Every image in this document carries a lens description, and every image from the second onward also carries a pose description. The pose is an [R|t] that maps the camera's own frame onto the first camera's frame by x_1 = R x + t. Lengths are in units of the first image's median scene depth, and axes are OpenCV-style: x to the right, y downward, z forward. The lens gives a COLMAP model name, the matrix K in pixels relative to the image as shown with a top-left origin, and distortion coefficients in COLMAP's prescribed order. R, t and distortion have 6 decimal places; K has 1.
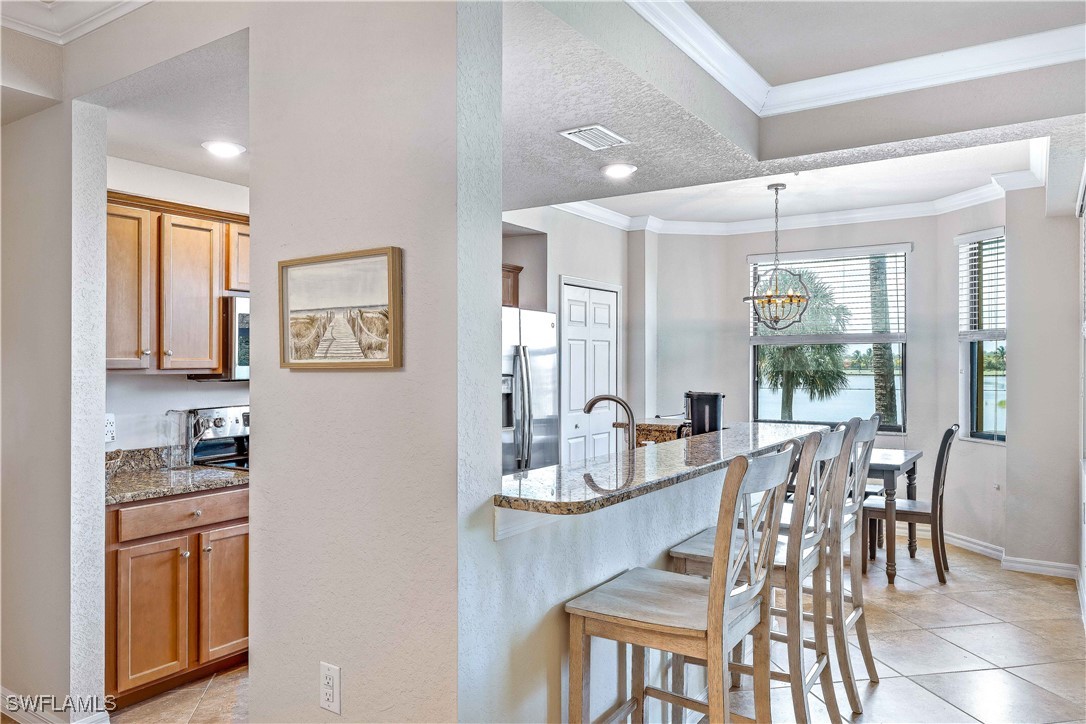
lens RADIAL K [[753.1, 0, 541.3], [0, 753.1, 361.1], [0, 0, 1]] dist [0.007391, 0.000928]
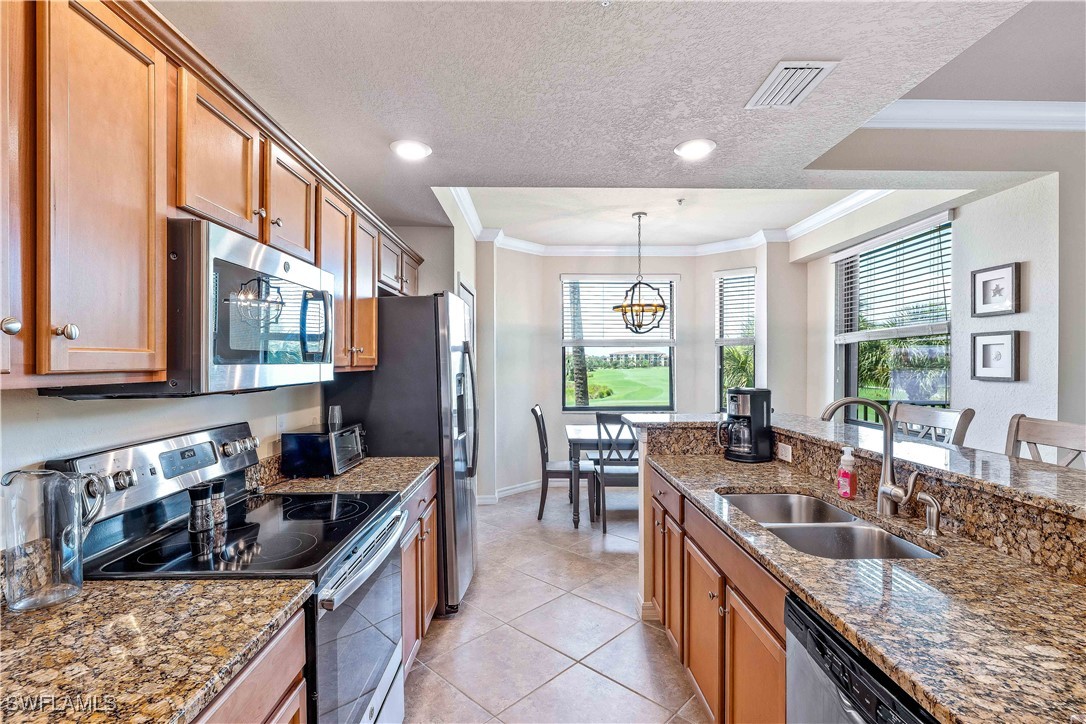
lens RADIAL K [[514.0, 0, 545.9], [0, 514.0, 368.2], [0, 0, 1]] dist [-0.002387, 0.000720]
pose [[0.824787, -0.007557, 0.565393, -0.410018], [-0.001103, 0.999887, 0.014974, 0.003129], [-0.565442, -0.012974, 0.824686, 0.600618]]
